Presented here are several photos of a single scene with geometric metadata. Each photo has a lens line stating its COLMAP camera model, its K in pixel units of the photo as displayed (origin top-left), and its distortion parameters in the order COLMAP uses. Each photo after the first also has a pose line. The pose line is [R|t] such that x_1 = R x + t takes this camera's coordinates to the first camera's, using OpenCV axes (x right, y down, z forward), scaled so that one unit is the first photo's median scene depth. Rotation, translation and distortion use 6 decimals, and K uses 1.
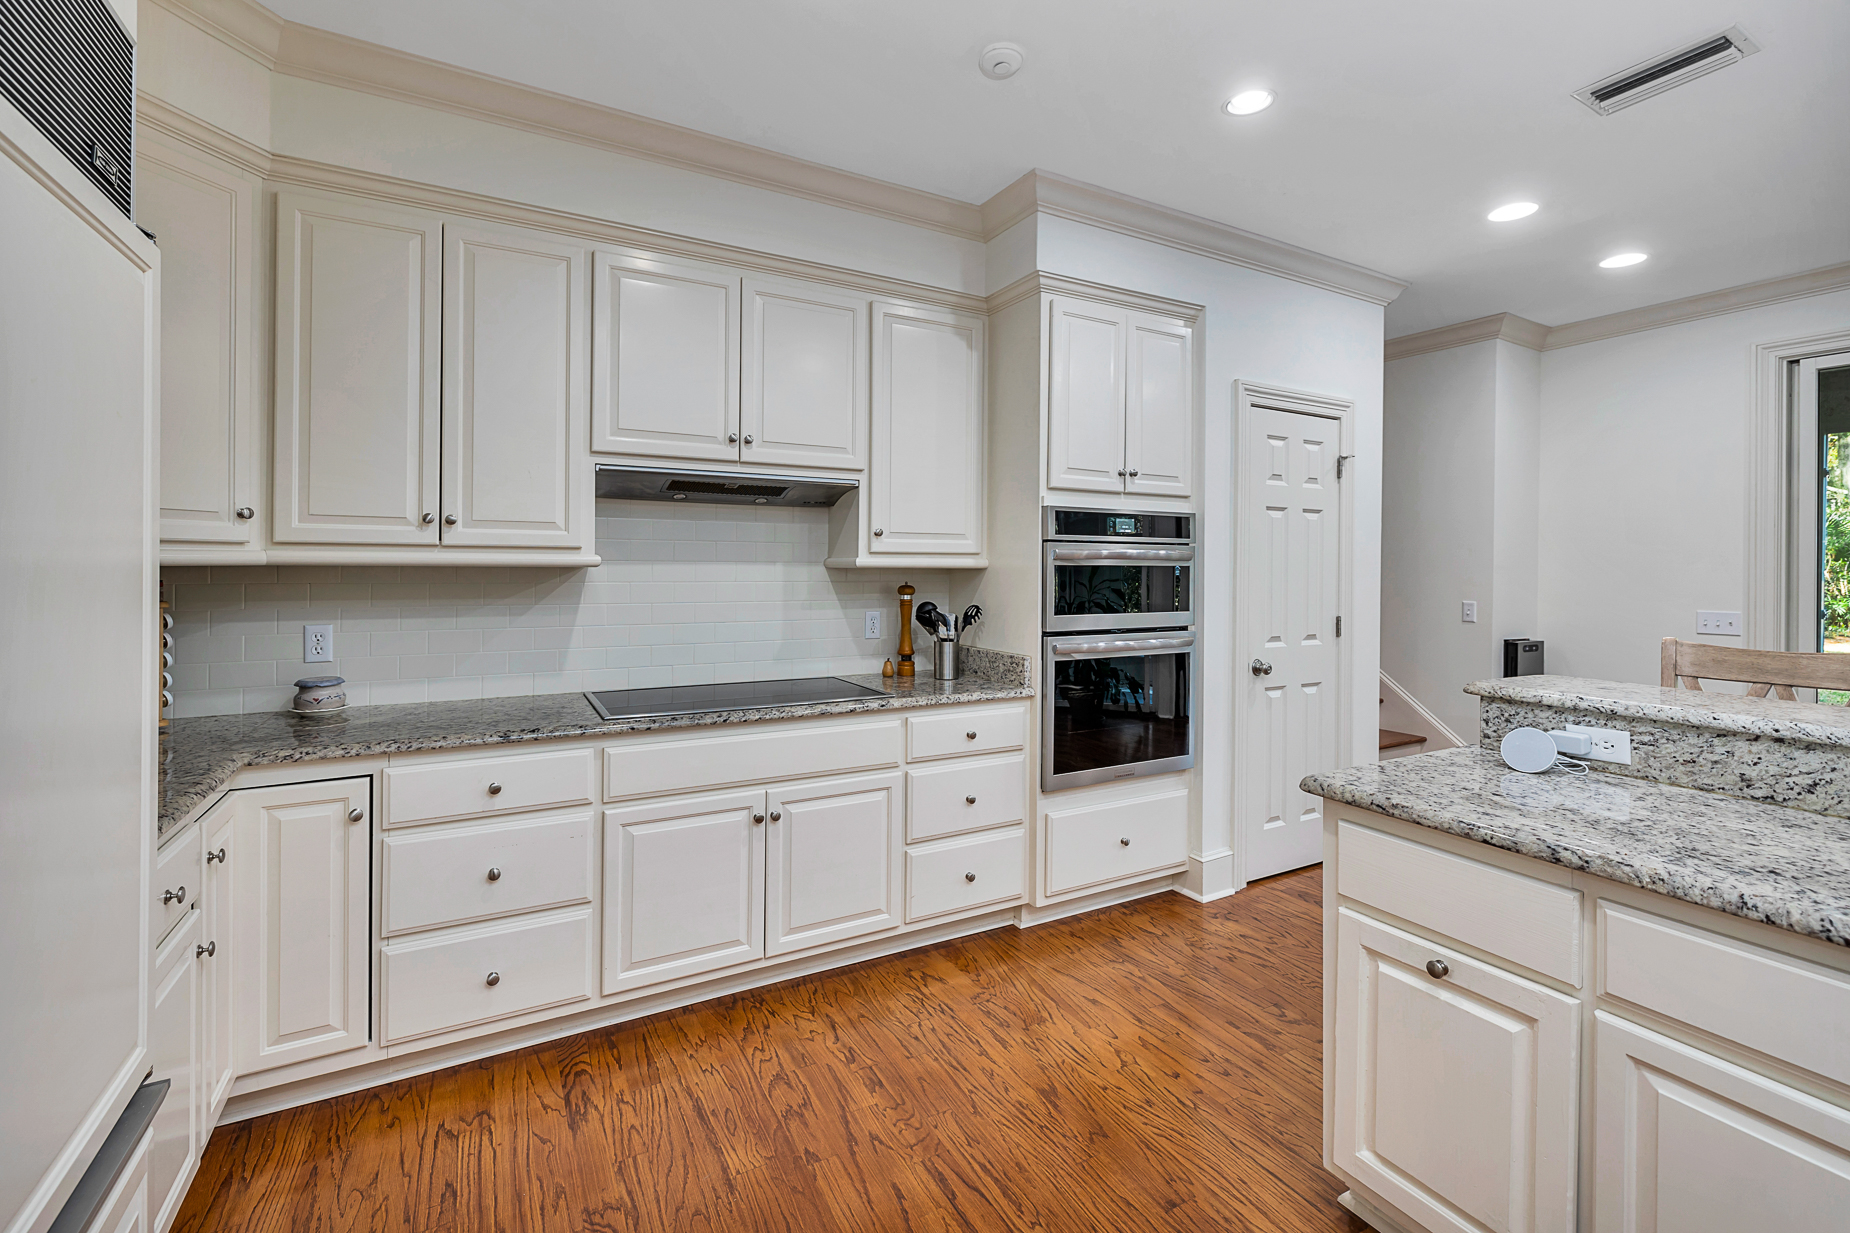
lens RADIAL K [[798.6, 0, 926.9], [0, 798.6, 565.7], [0, 0, 1]] dist [0.000463, -0.000222]
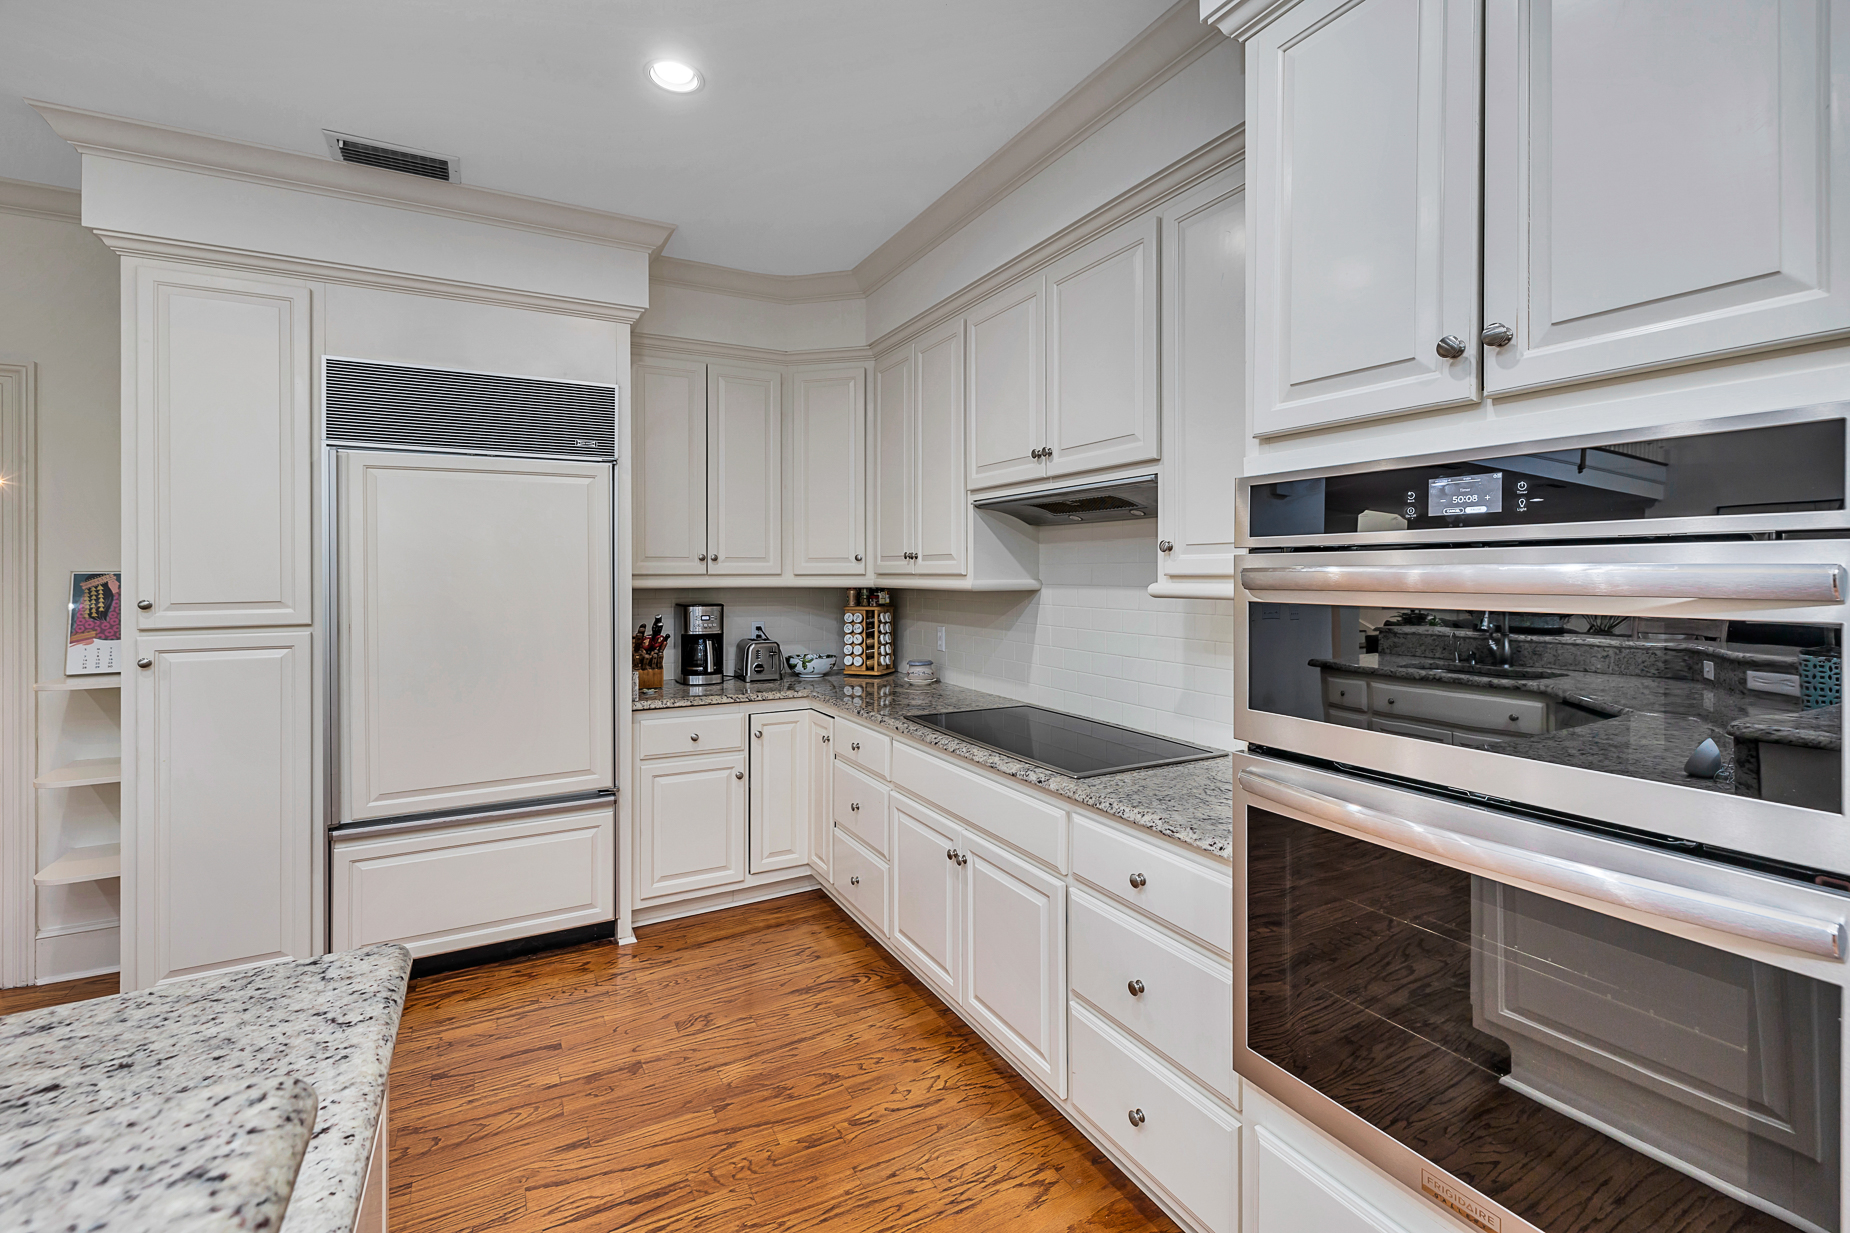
lens RADIAL K [[804.3, 0, 928.9], [0, 804.3, 570.1], [0, 0, 1]] dist [0.003612, 0.000428]
pose [[-0.006062, -0.009683, -0.999935, 0.646027], [0.001448, 0.999952, -0.009692, -0.015440], [0.999981, -0.001507, -0.006048, 0.824479]]
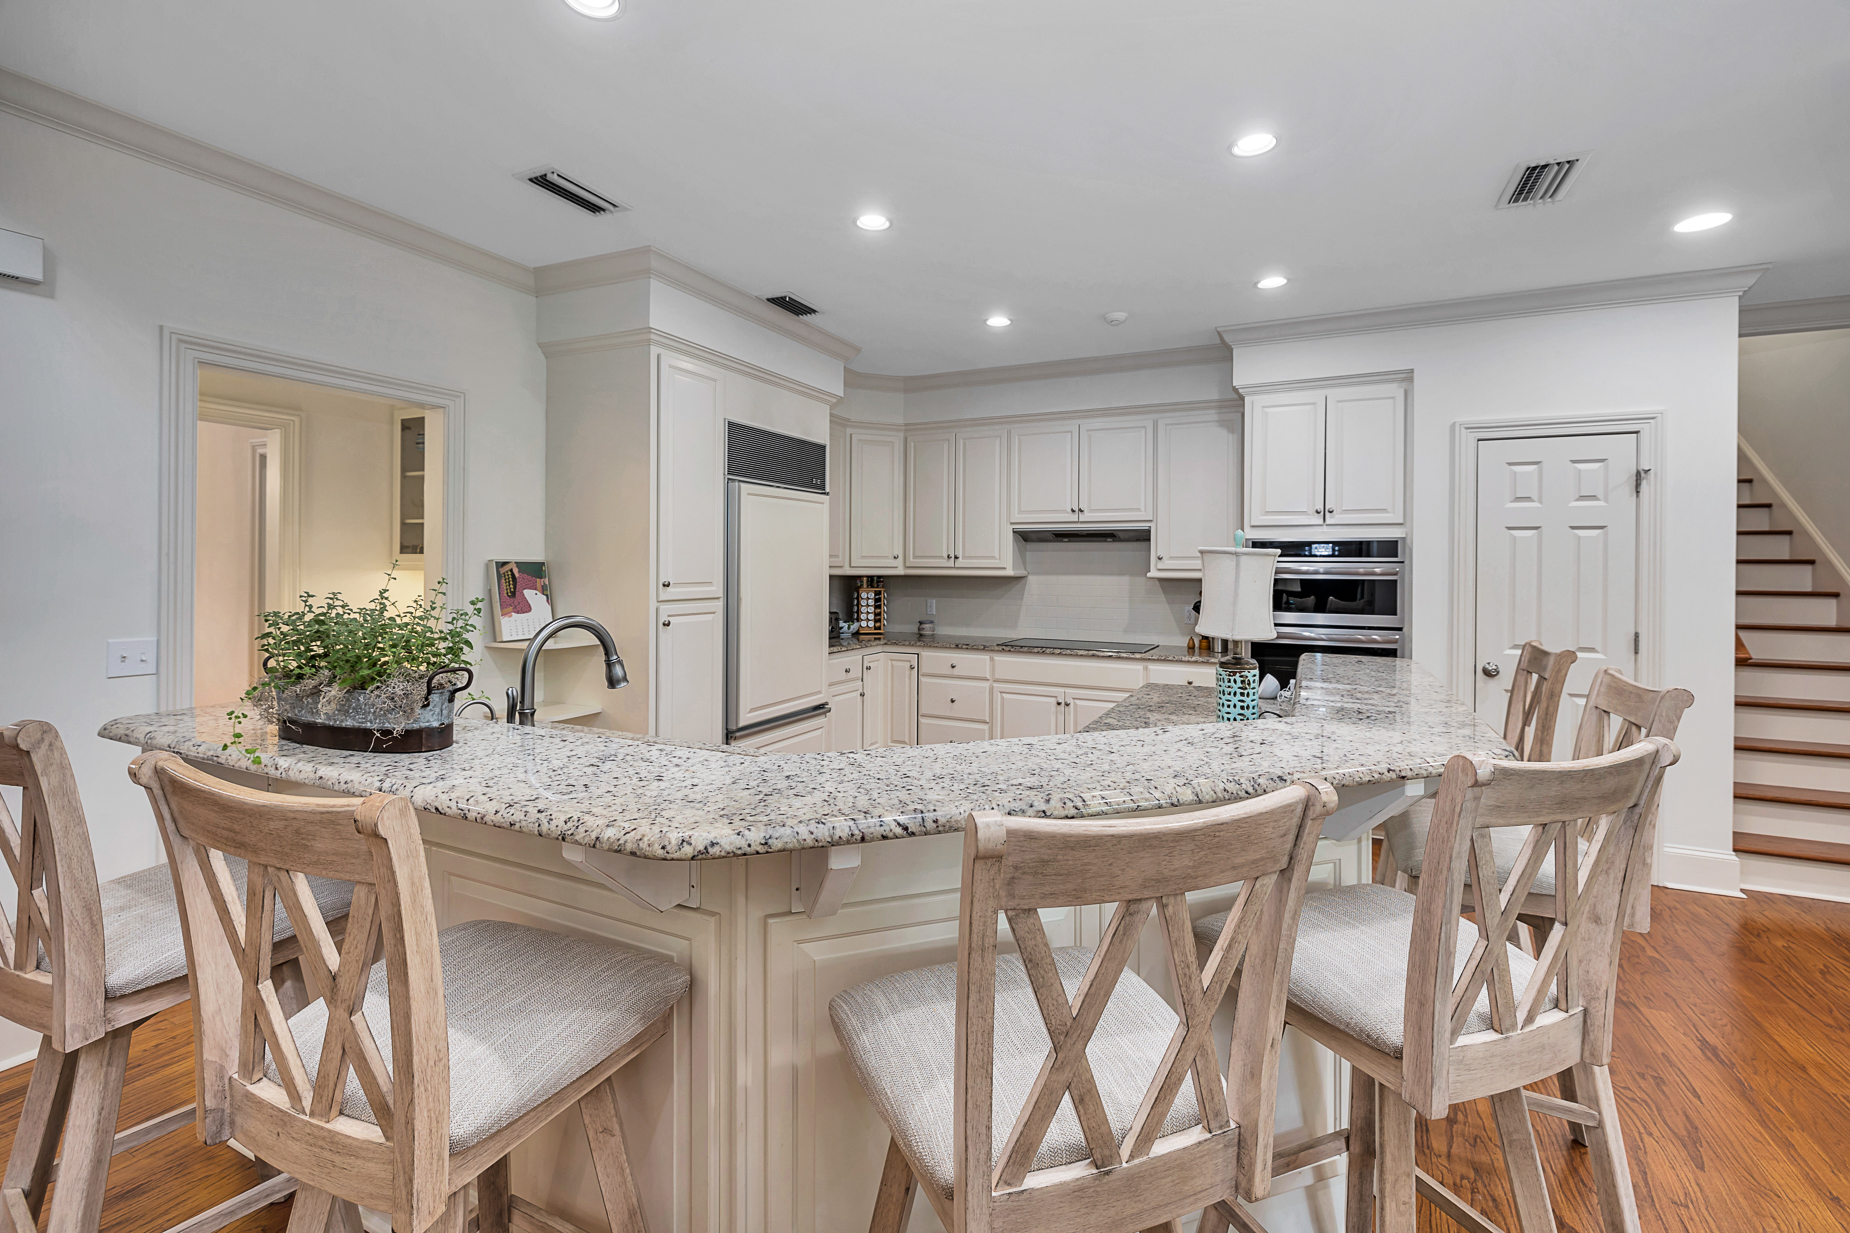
lens RADIAL K [[798.6, 0, 926.9], [0, 798.6, 565.7], [0, 0, 1]] dist [0.000463, -0.000222]
pose [[0.578584, -0.004029, -0.815613, 1.043910], [-0.004683, 0.999955, -0.008262, -0.008336], [0.815609, 0.008599, 0.578539, -0.367204]]
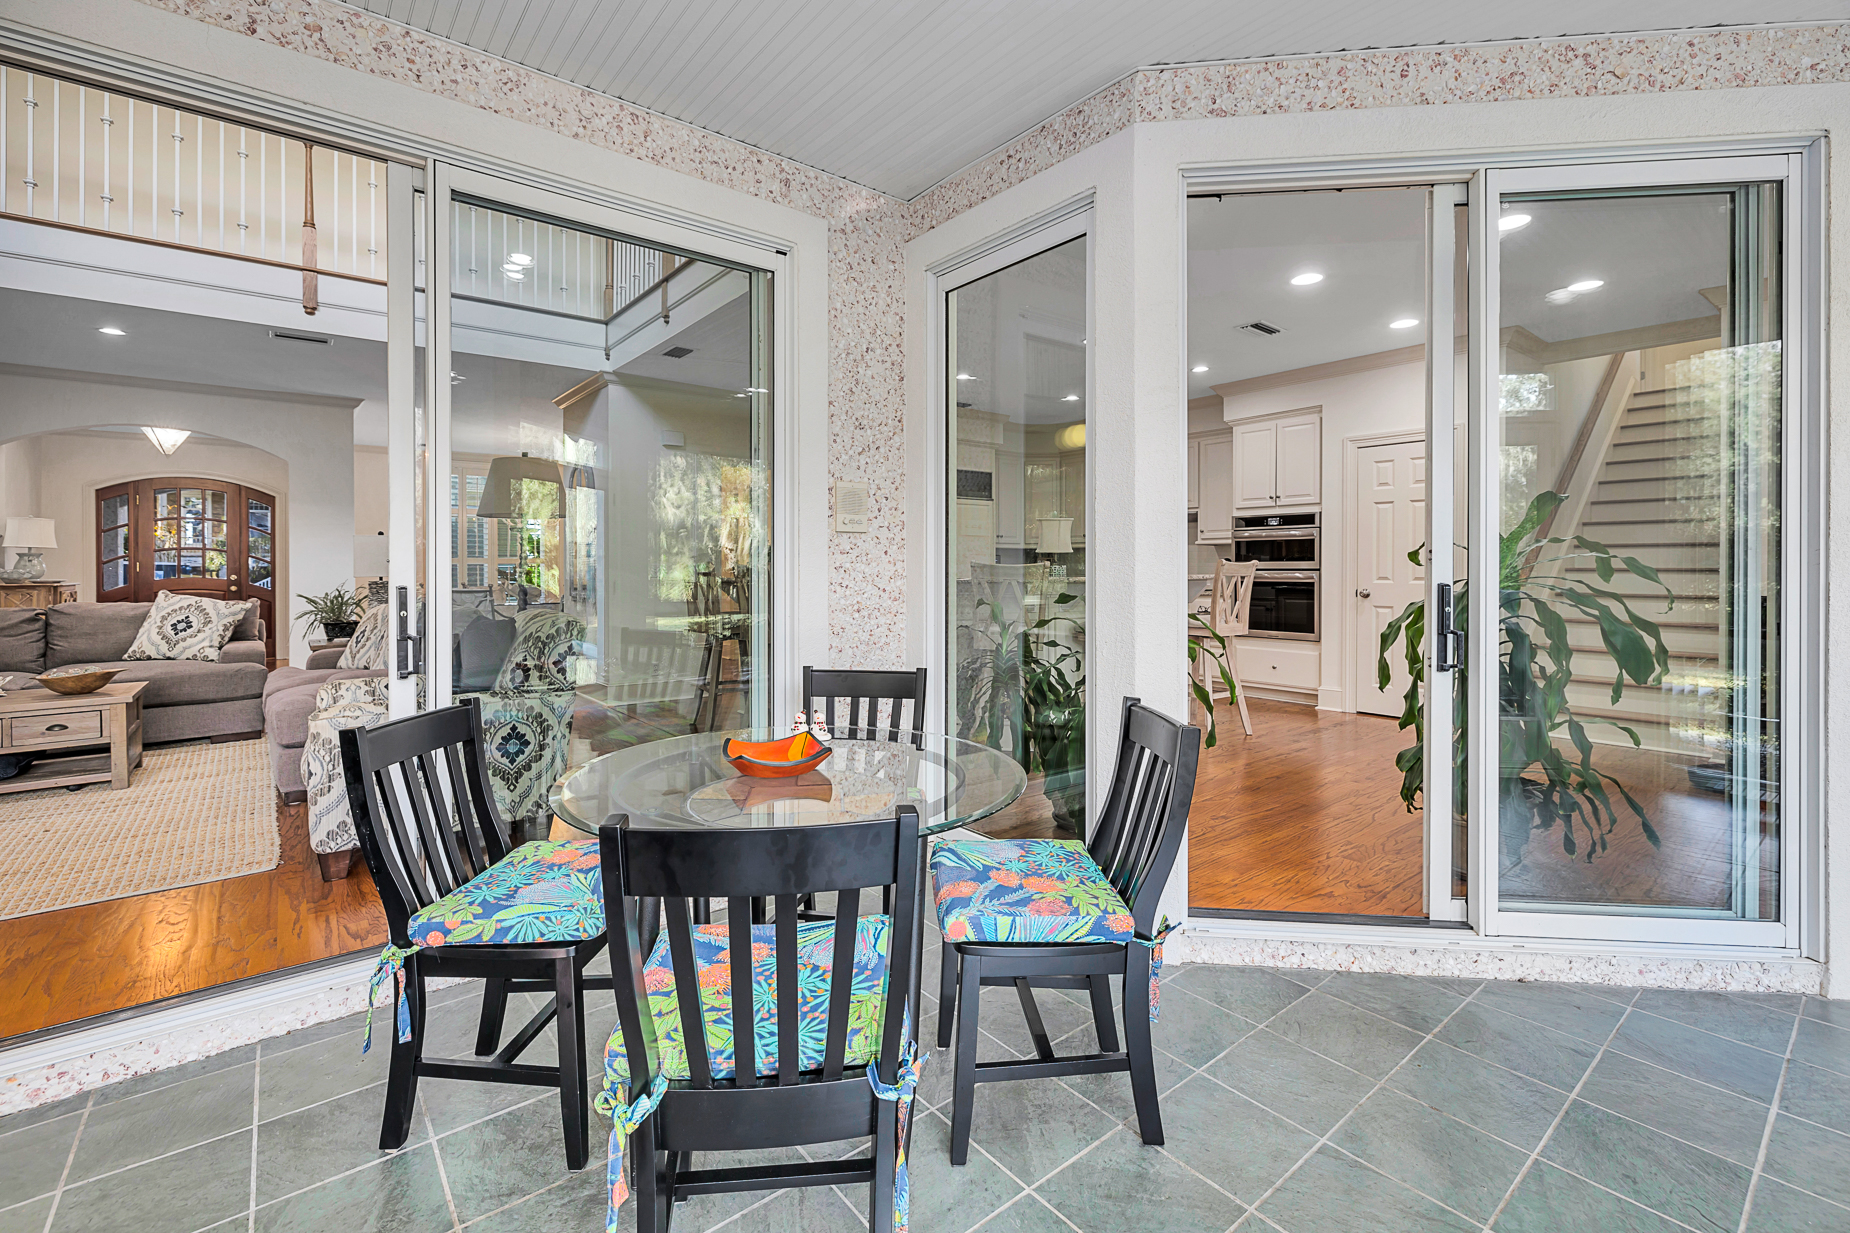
lens RADIAL K [[798.6, 0, 926.9], [0, 798.6, 565.7], [0, 0, 1]] dist [0.000463, -0.000222]
pose [[0.168471, -0.011837, -0.985635, 2.387466], [0.003784, 0.999928, -0.011362, 0.097917], [0.985699, -0.001816, 0.168504, -0.312350]]
